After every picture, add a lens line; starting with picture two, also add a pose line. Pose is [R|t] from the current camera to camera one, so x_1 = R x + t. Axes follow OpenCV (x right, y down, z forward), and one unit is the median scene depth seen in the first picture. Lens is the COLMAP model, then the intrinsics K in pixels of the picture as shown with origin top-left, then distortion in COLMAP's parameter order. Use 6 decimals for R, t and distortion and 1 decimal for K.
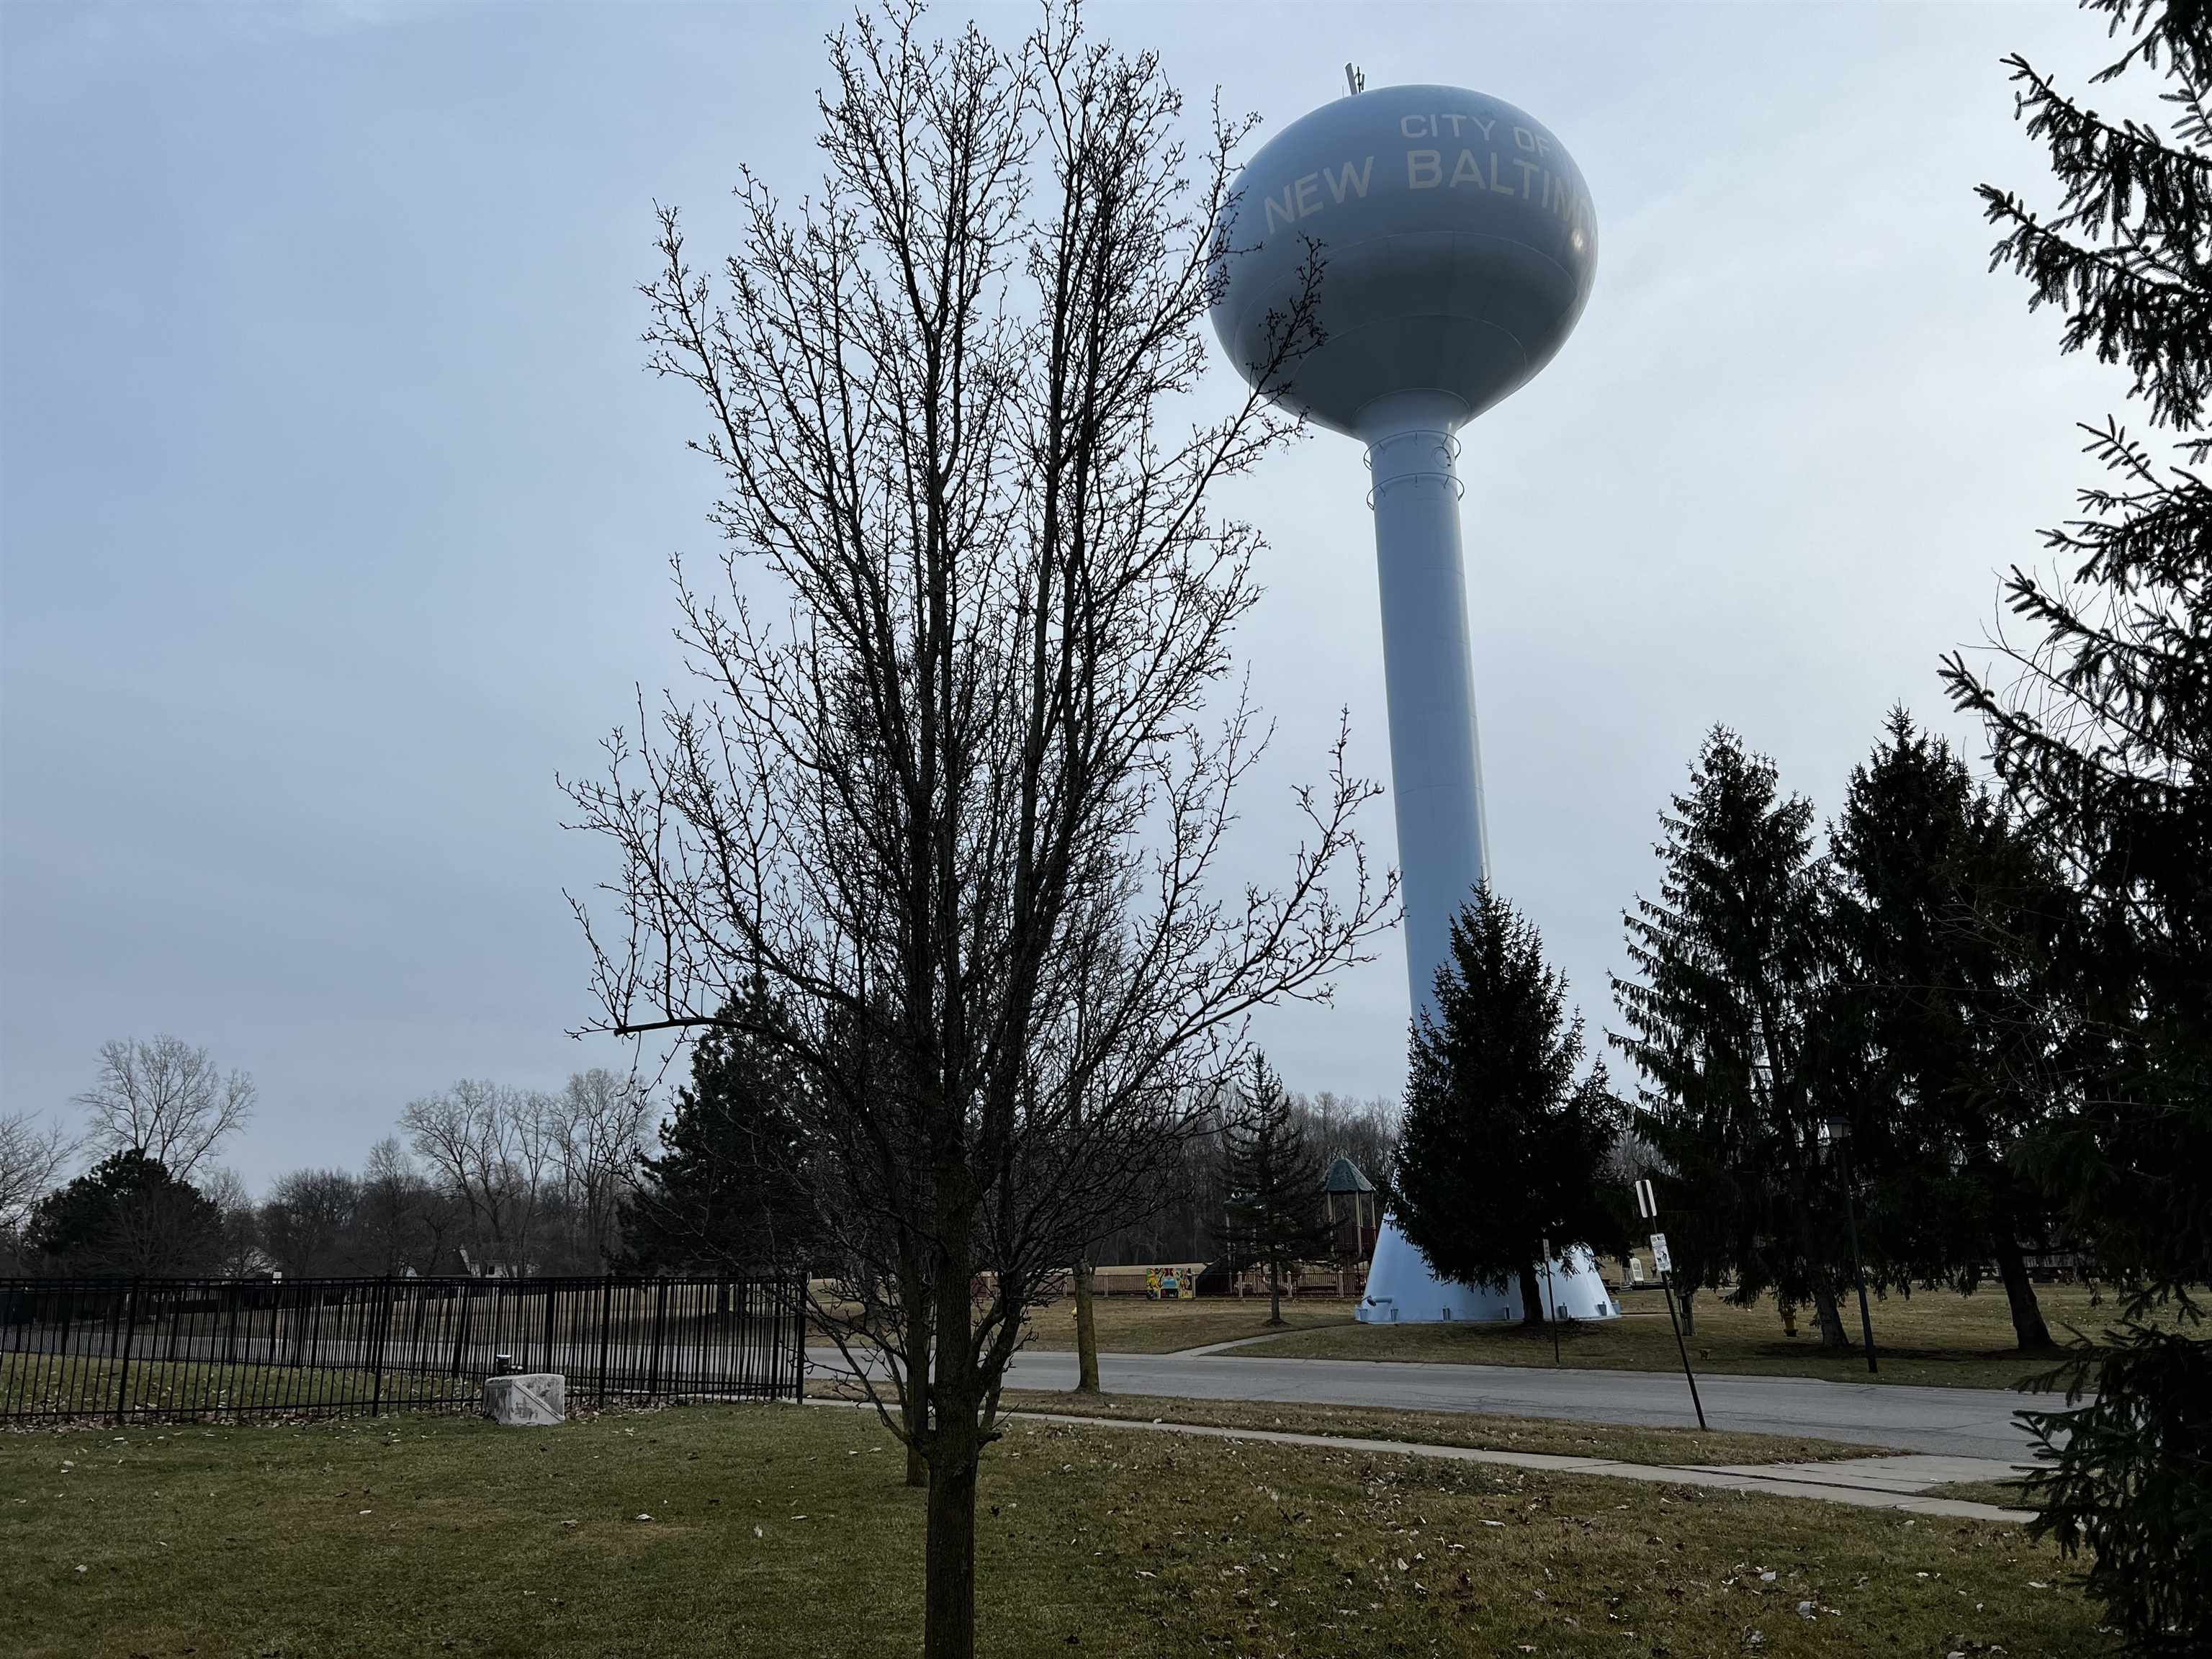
lens RADIAL K [[1664.1, 0, 1113.5], [0, 1664.1, 839.4], [0, 0, 1]] dist [0.031122, -0.004931]
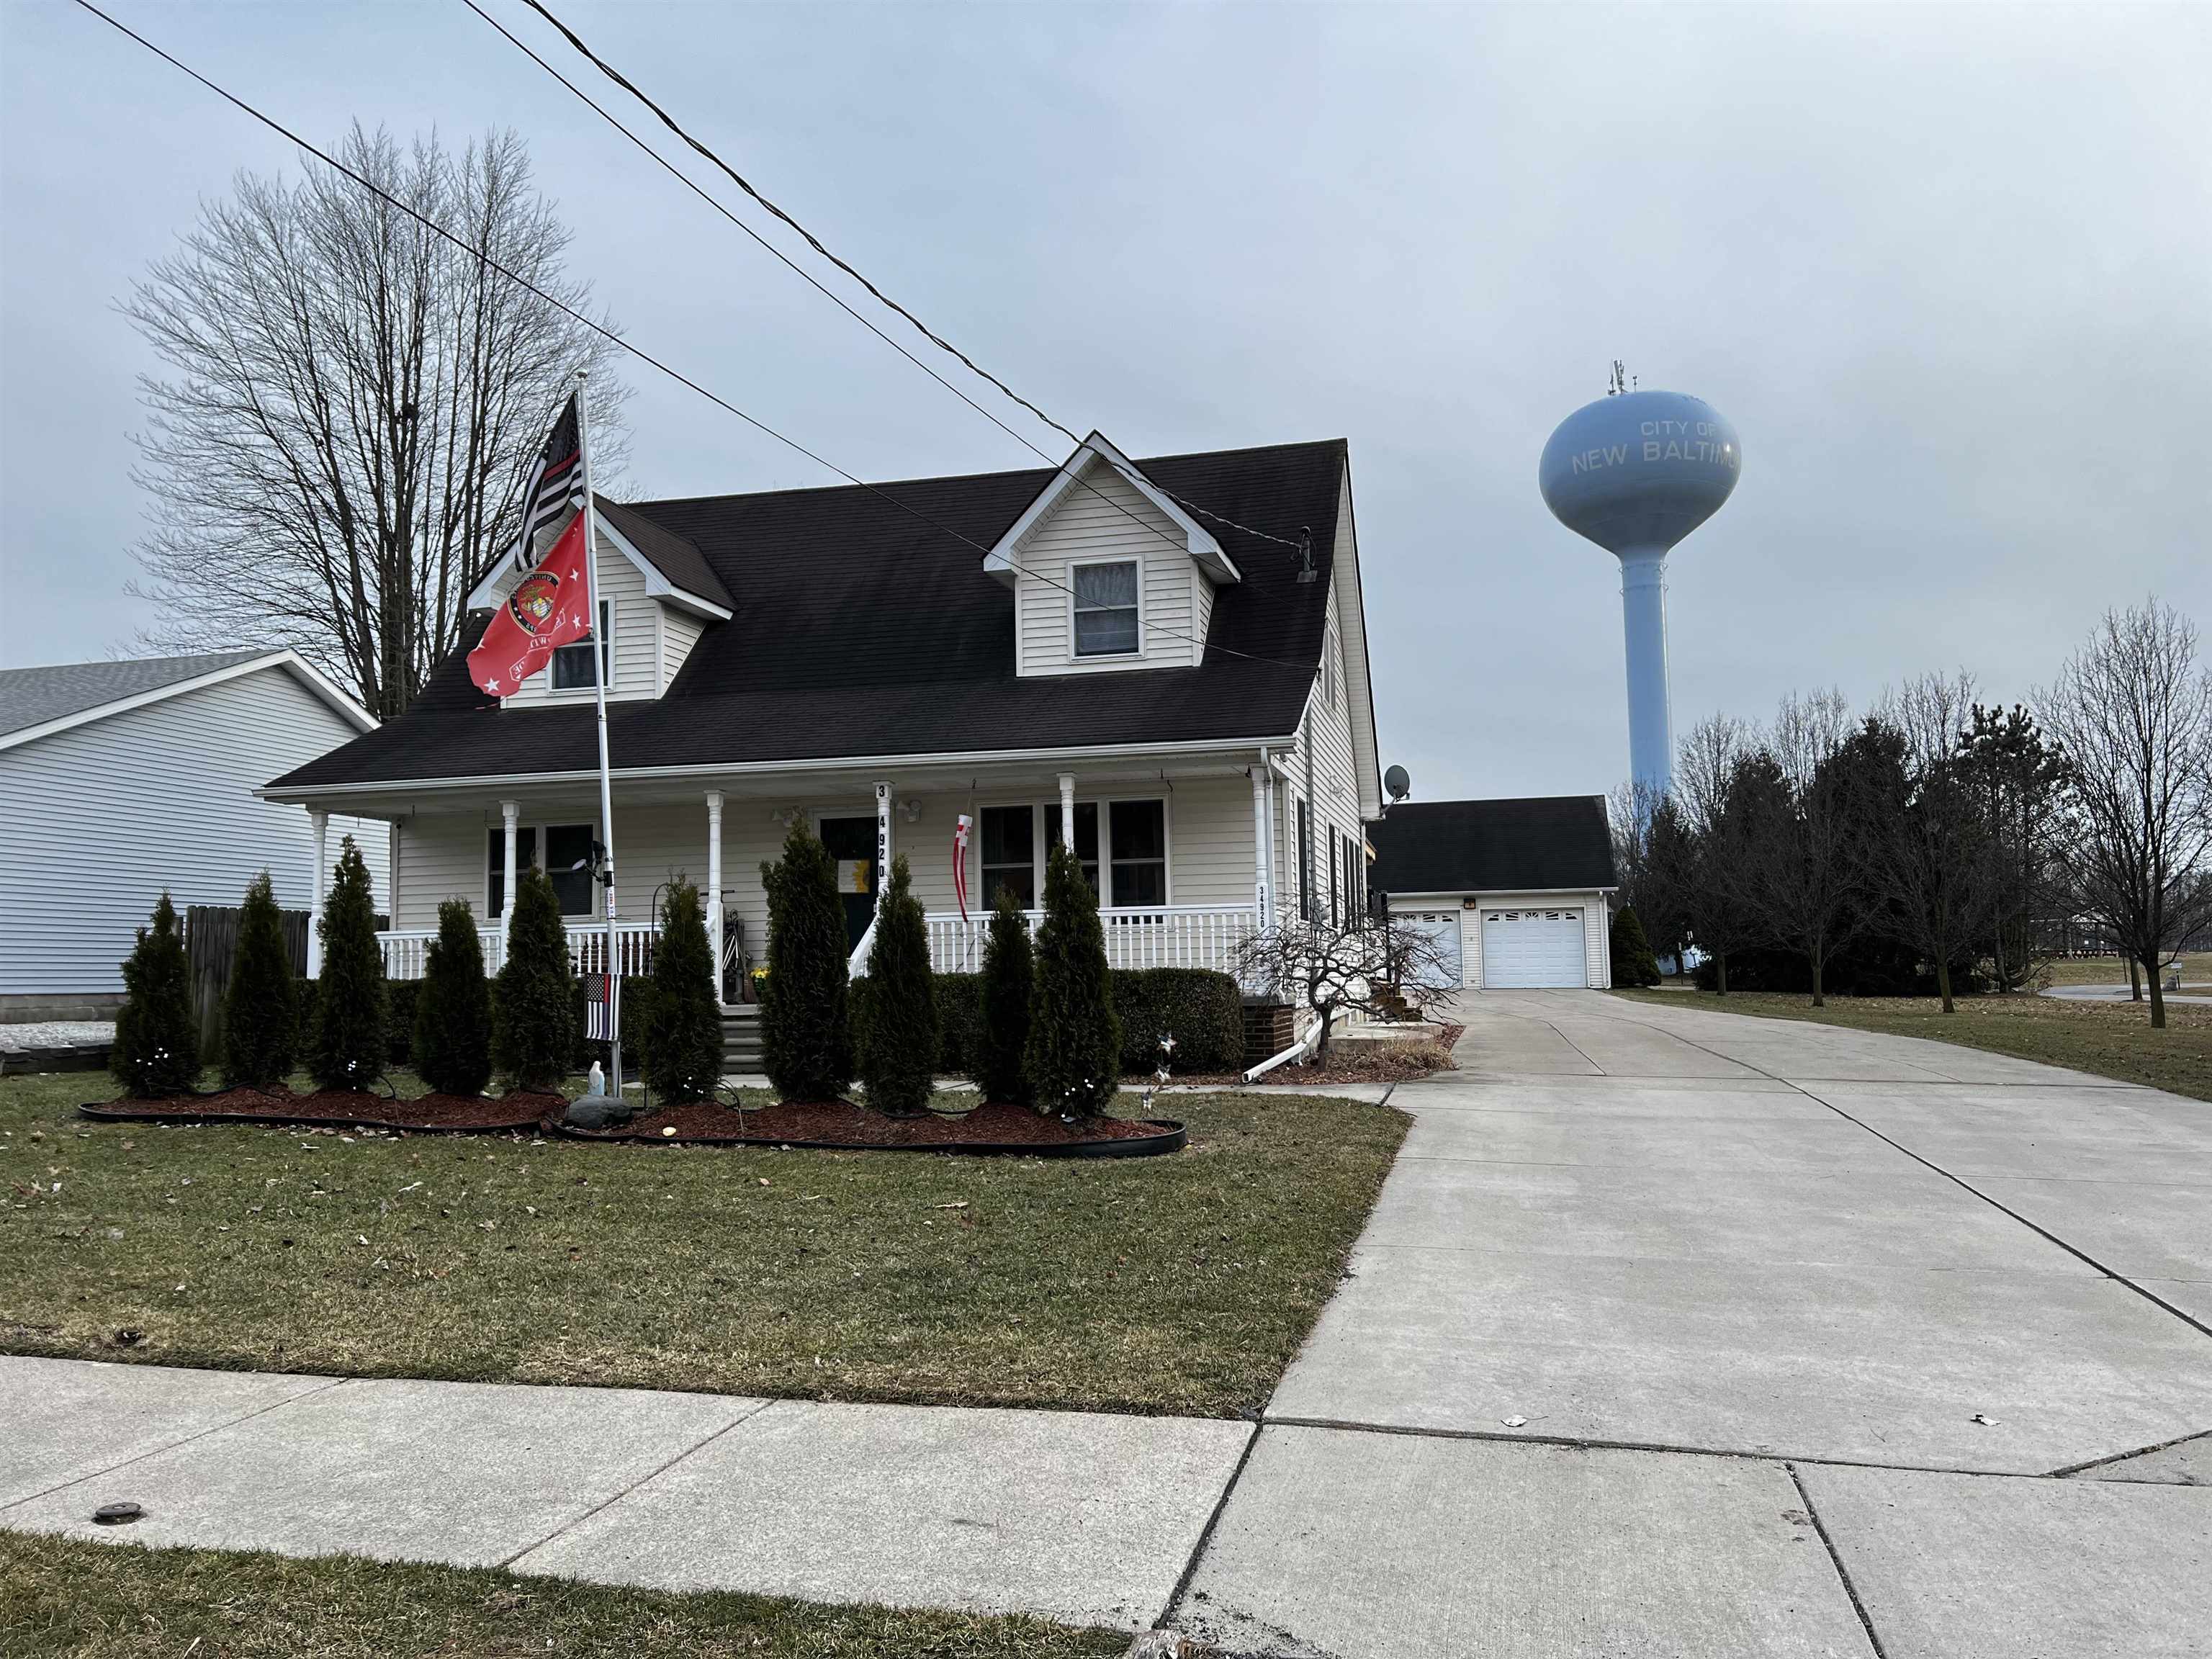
lens RADIAL K [[1638.6, 0, 1136.7], [0, 1638.6, 834.7], [0, 0, 1]] dist [0.118859, -0.205882]
pose [[0.992217, -0.003605, -0.124466, -0.201214], [0.025611, 0.984118, 0.175657, -0.304723], [0.121856, -0.177478, 0.976551, -1.216644]]
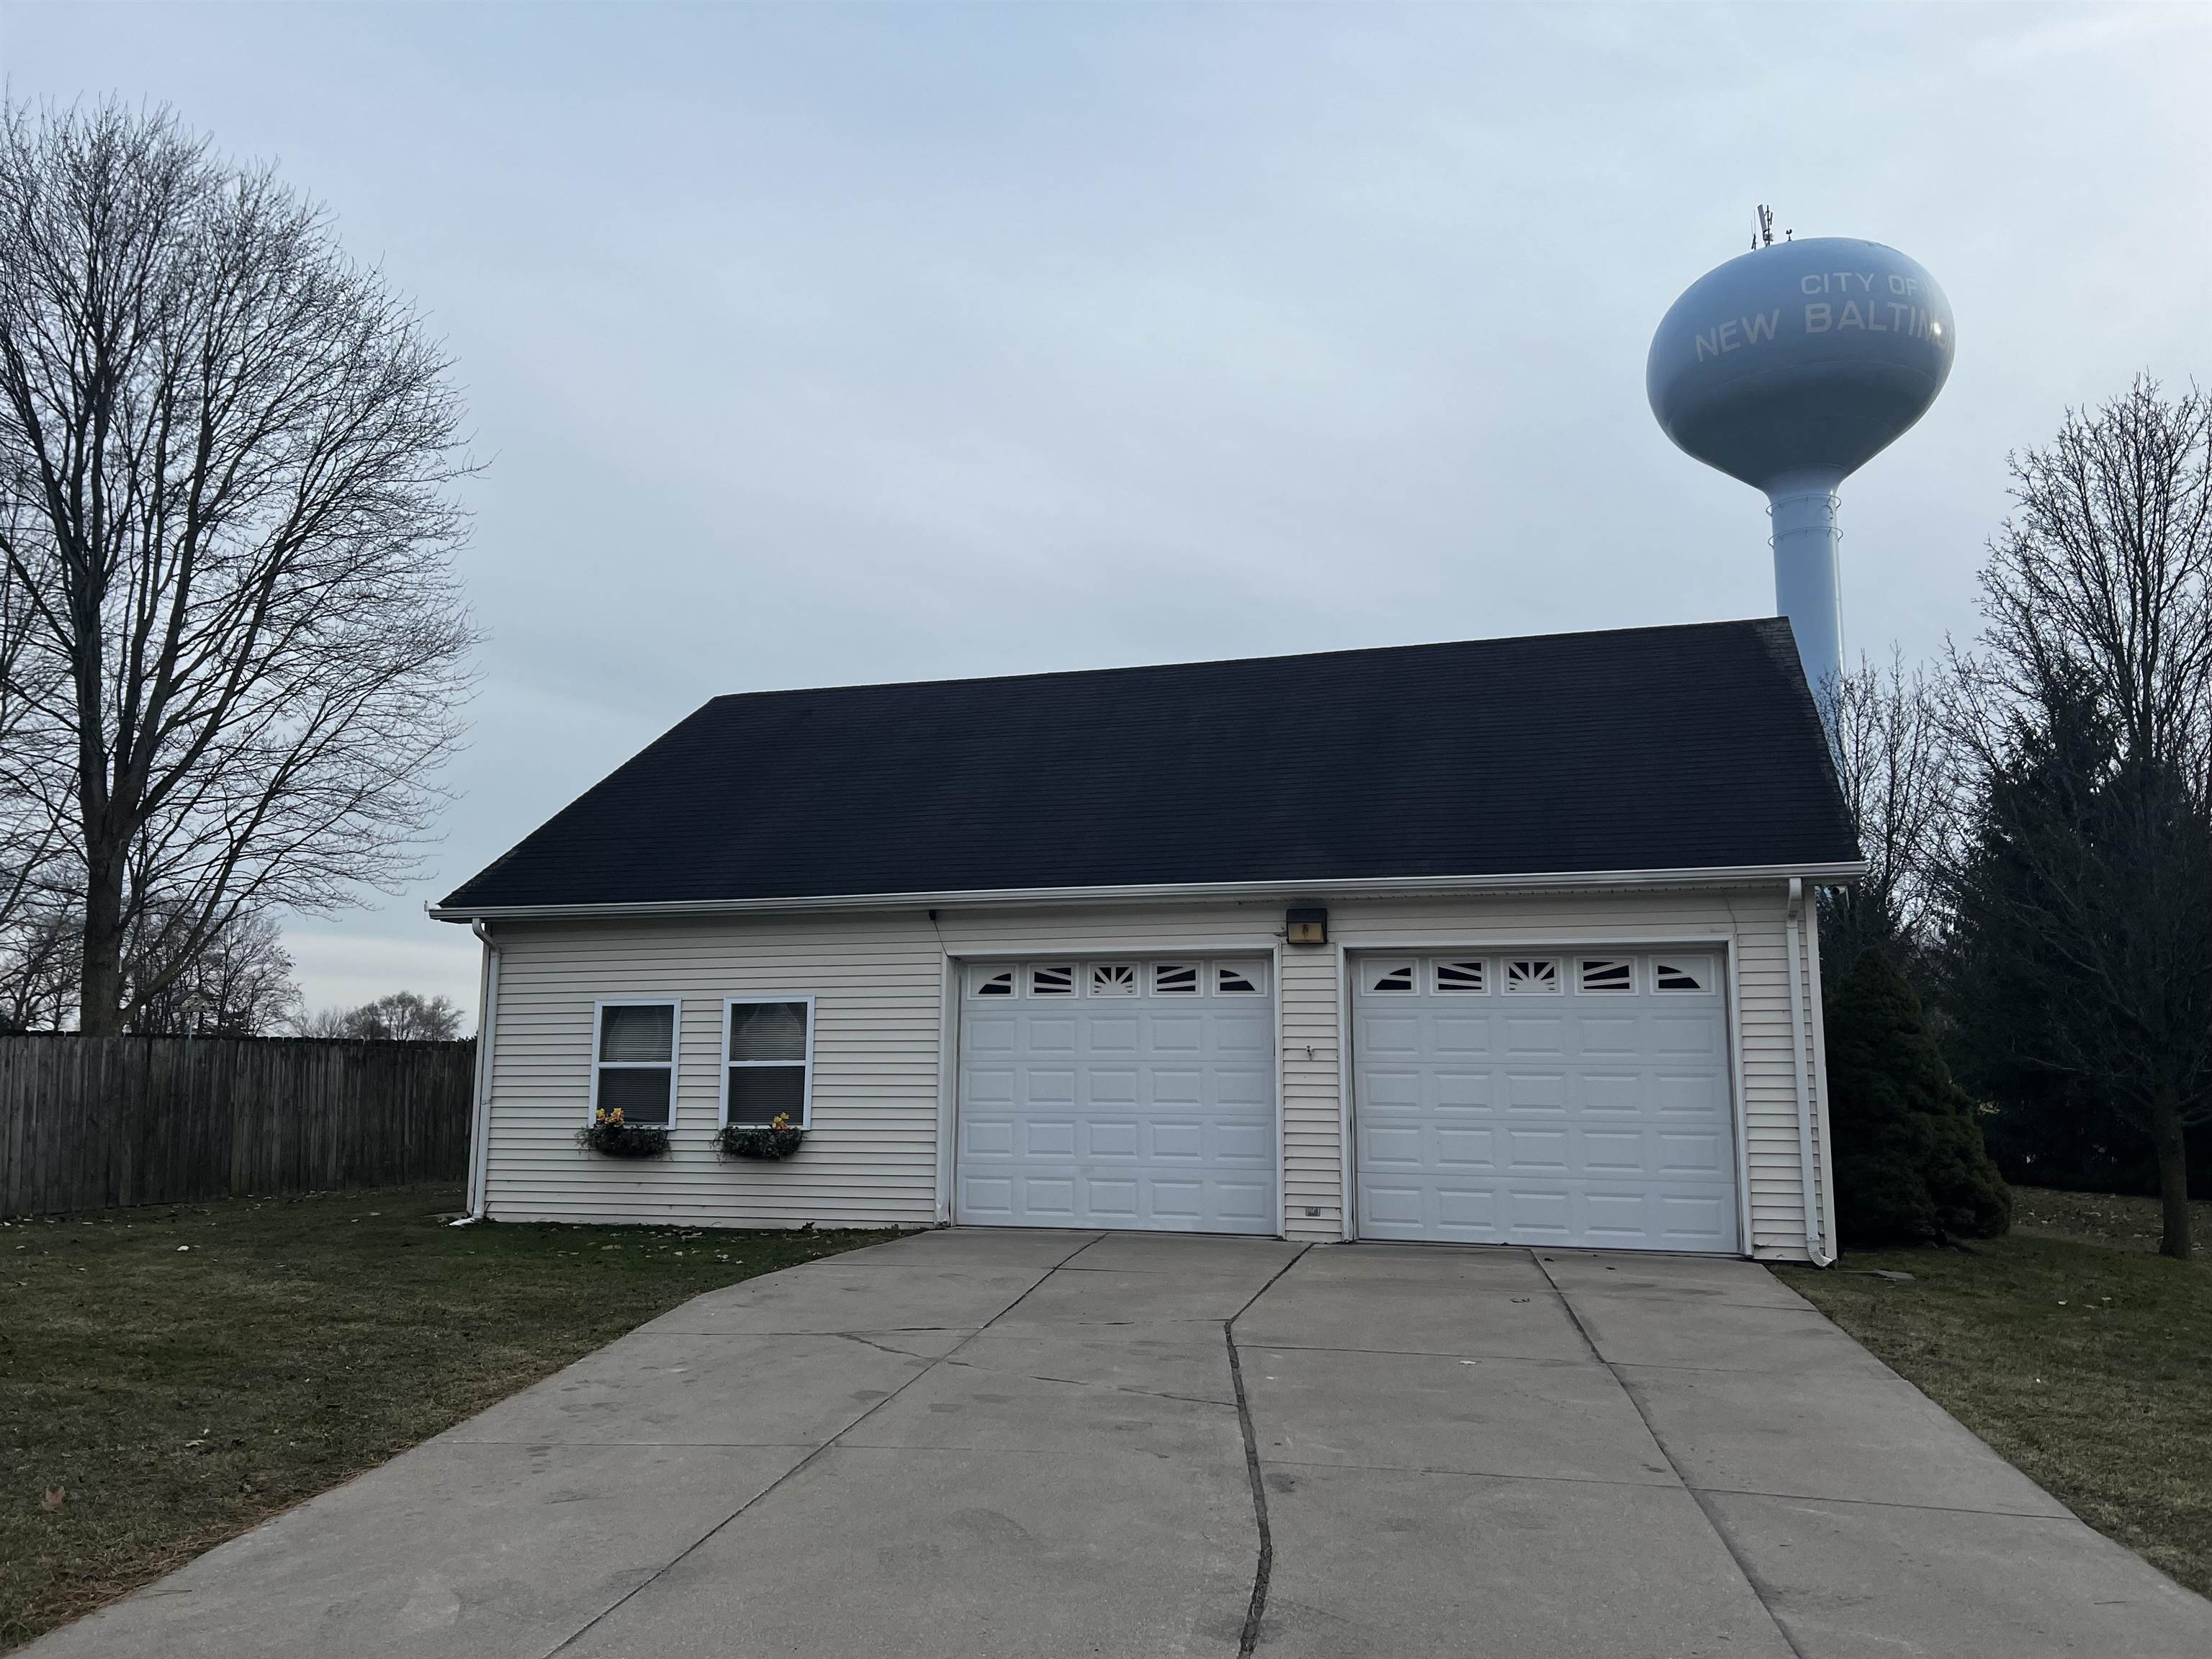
lens RADIAL K [[1664.1, 0, 1113.5], [0, 1664.1, 839.4], [0, 0, 1]] dist [0.031122, -0.004931]
pose [[0.978942, 0.000400, -0.204138, -0.104559], [0.023377, 0.993200, 0.114052, -0.138404], [0.202796, -0.116422, 0.972276, -0.534450]]
